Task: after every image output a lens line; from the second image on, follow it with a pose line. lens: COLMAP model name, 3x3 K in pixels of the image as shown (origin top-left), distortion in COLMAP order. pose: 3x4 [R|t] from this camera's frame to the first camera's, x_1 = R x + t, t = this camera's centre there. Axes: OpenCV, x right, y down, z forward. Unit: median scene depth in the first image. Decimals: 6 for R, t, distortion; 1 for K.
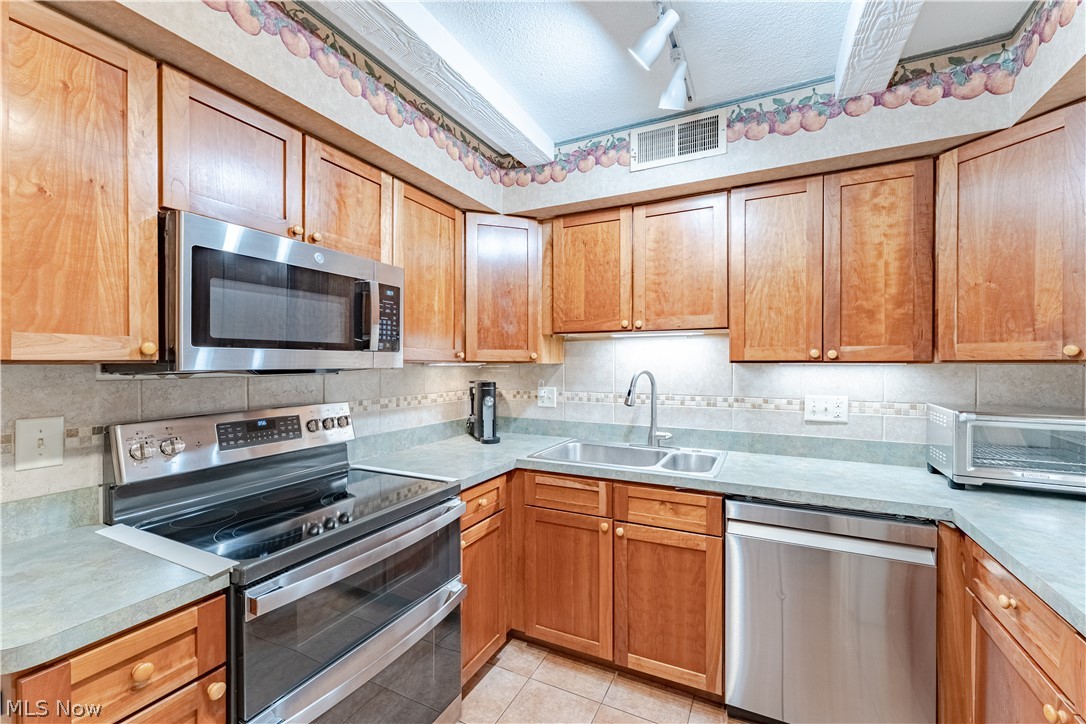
lens RADIAL K [[444.1, 0, 537.3], [0, 444.1, 364.0], [0, 0, 1]] dist [0.000943, -0.000904]
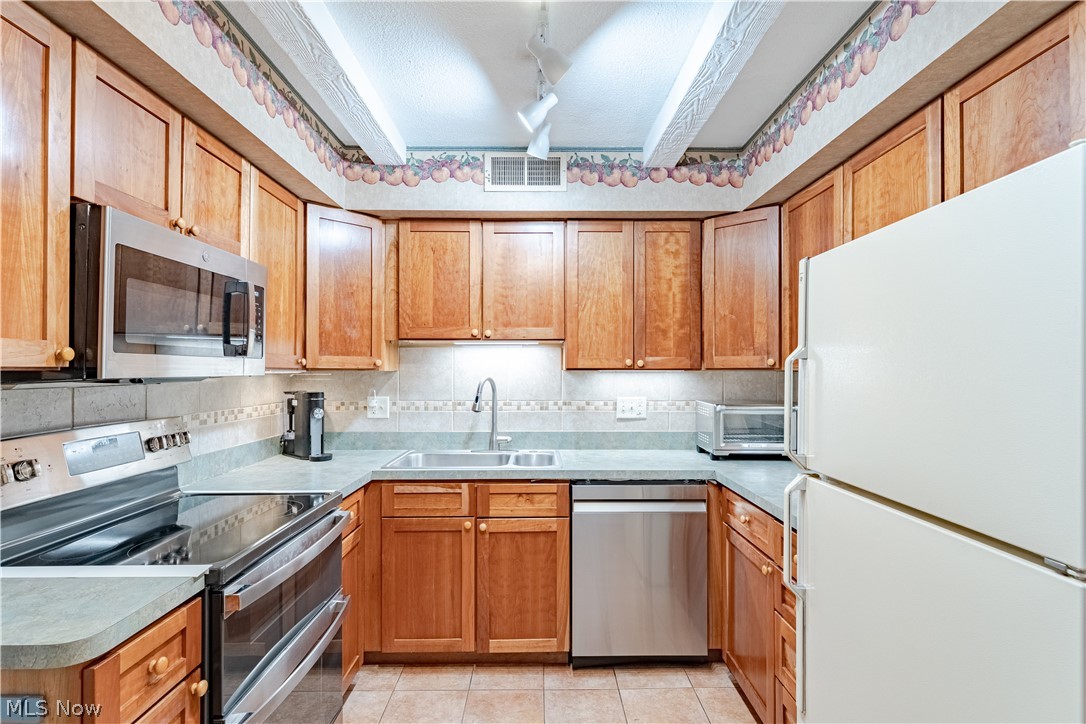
lens RADIAL K [[559.0, 0, 546.9], [0, 559.0, 363.9], [0, 0, 1]] dist [0.000809, -0.000807]
pose [[0.879715, 0.004789, 0.475478, -0.315049], [0.002116, 0.999900, -0.013986, 0.001741], [-0.475497, 0.013310, 0.879617, -0.263349]]
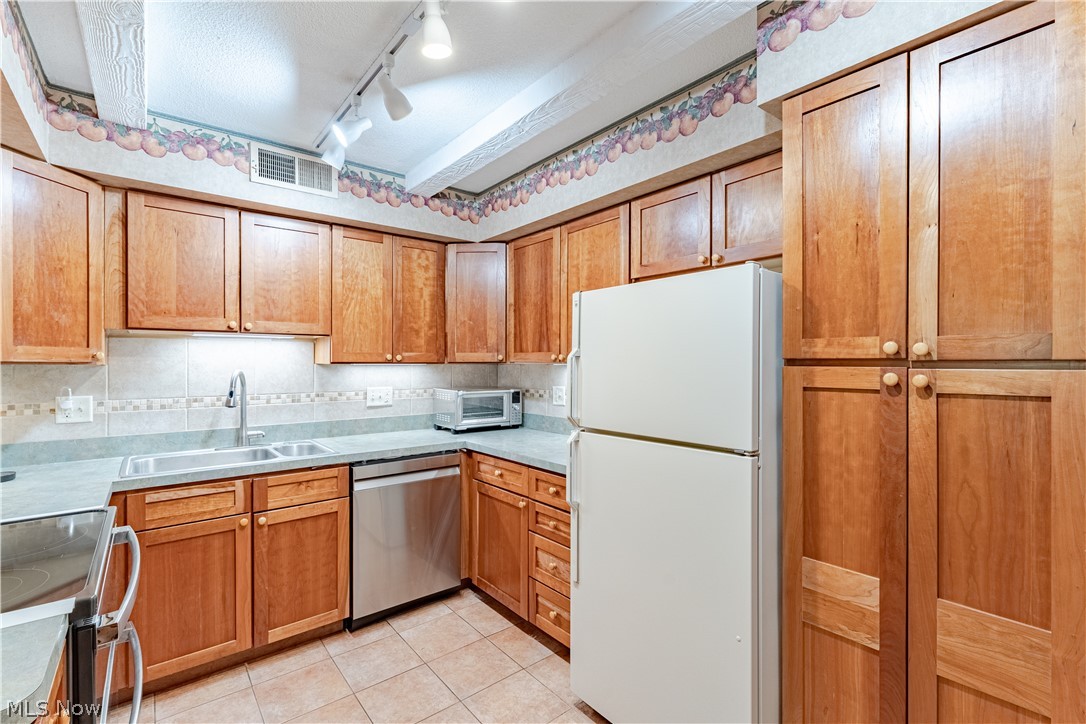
lens RADIAL K [[485.2, 0, 563.1], [0, 485.2, 364.4], [0, 0, 1]] dist [-0.001372, -0.000305]
pose [[0.374606, -0.002563, 0.927180, -0.611876], [0.004304, 0.999990, 0.001026, 0.000899], [-0.927174, 0.003606, 0.374614, -0.113867]]
